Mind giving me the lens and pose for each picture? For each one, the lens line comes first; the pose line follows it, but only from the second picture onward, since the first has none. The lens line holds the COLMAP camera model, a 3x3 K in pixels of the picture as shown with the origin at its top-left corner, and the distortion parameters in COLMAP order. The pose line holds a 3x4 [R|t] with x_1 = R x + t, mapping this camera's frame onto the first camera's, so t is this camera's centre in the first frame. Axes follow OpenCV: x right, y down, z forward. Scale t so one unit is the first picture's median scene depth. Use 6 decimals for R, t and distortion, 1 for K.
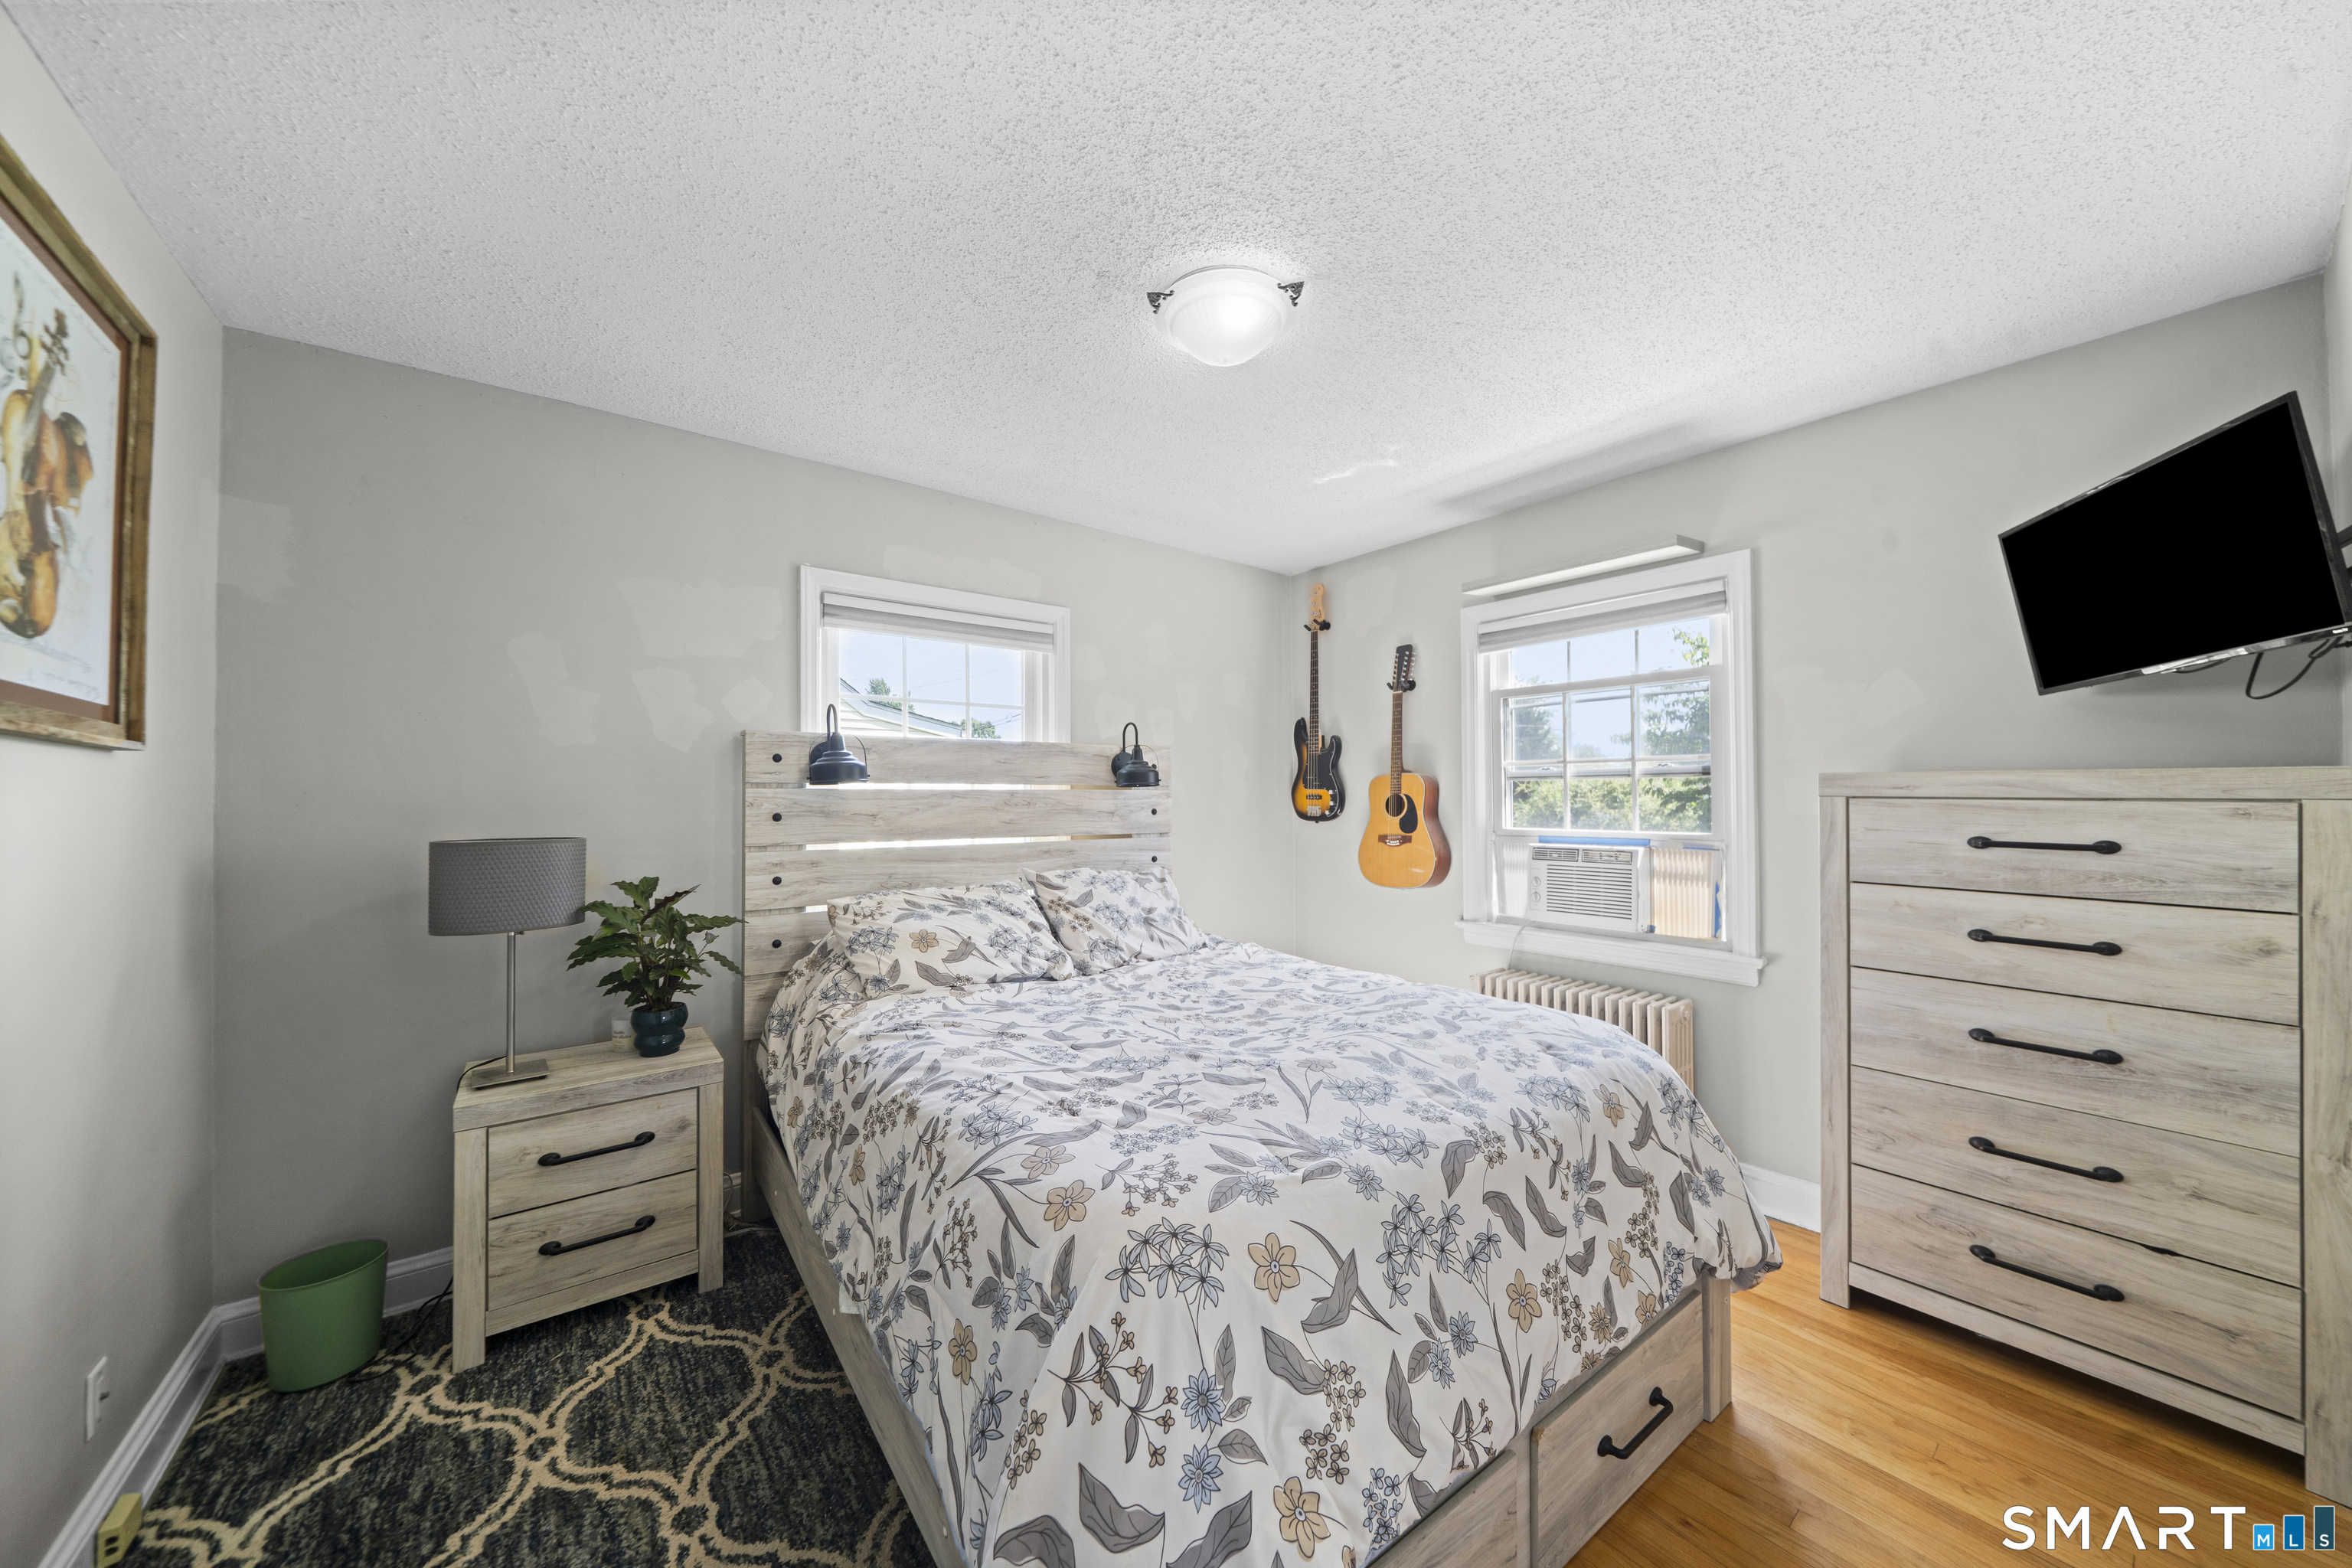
lens RADIAL K [[821.5, 0, 1176.0], [0, 821.5, 784.0], [0, 0, 1]] dist [-0.000600, -0.000060]
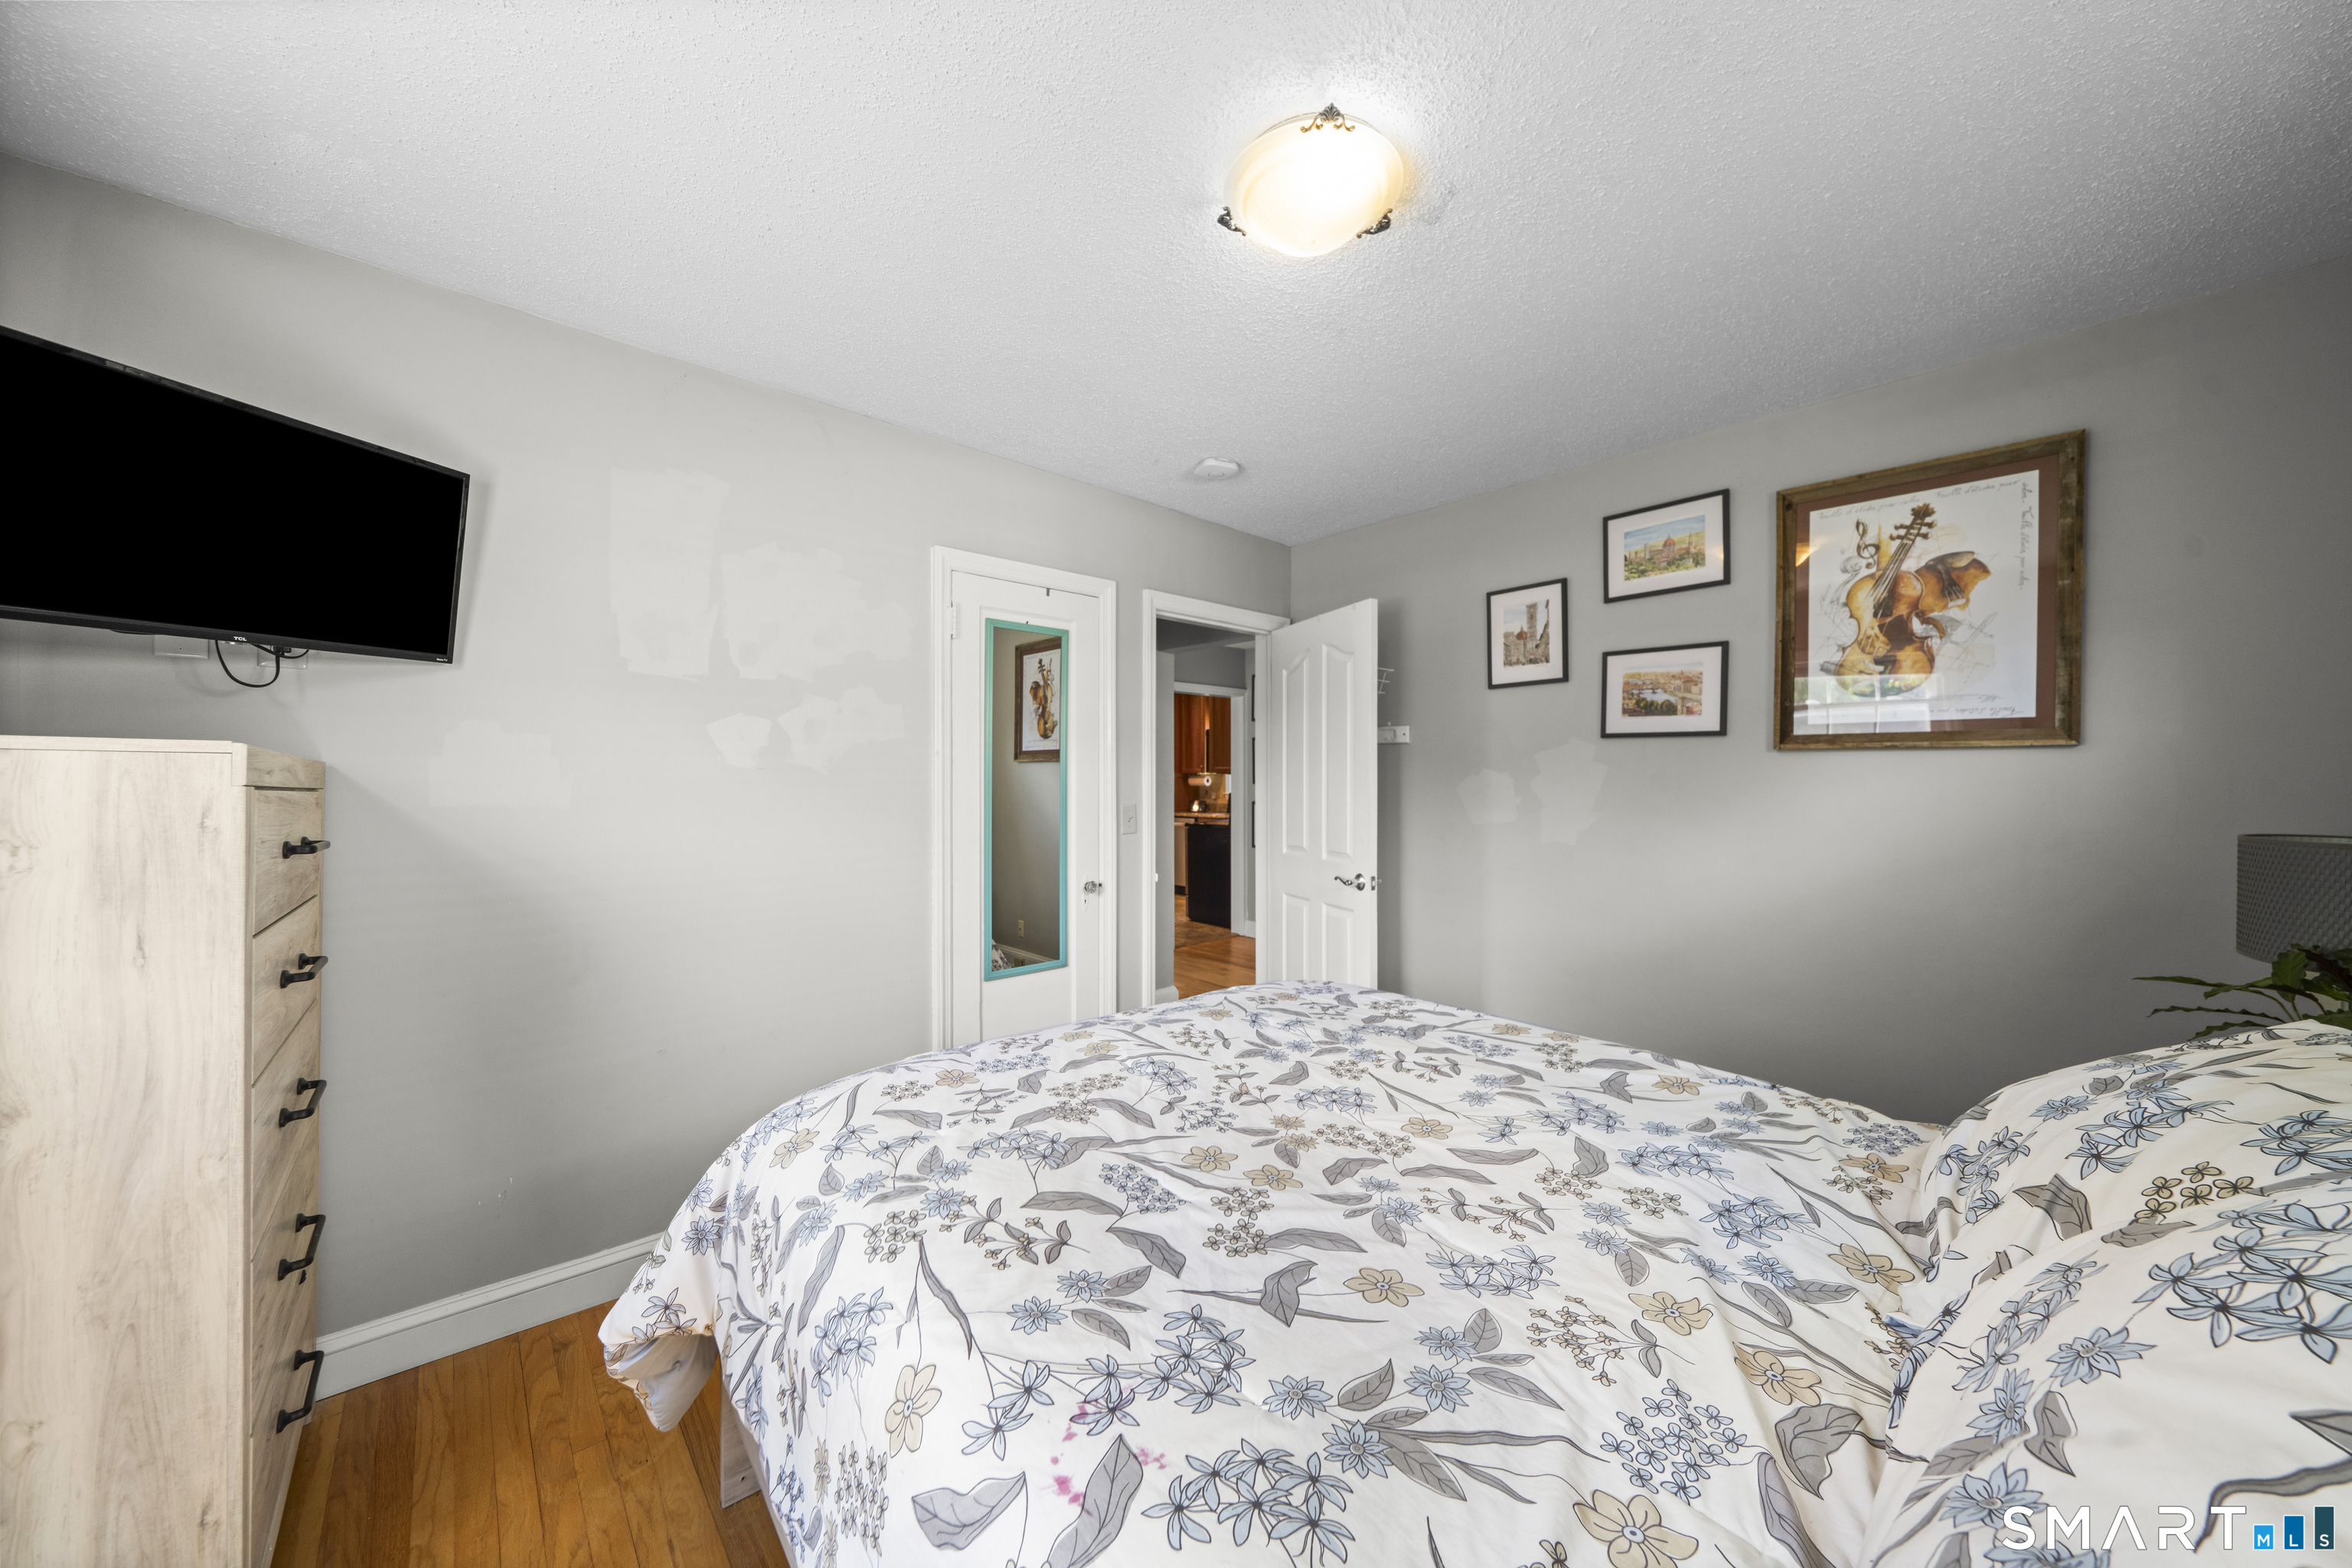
lens RADIAL K [[821.5, 0, 1176.0], [0, 821.5, 784.0], [0, 0, 1]] dist [-0.000600, -0.000060]
pose [[-0.996087, -0.008970, -0.087920, -0.132967], [-0.008356, 0.999938, -0.007353, 0.006079], [0.087981, -0.006589, -0.996100, 1.896555]]
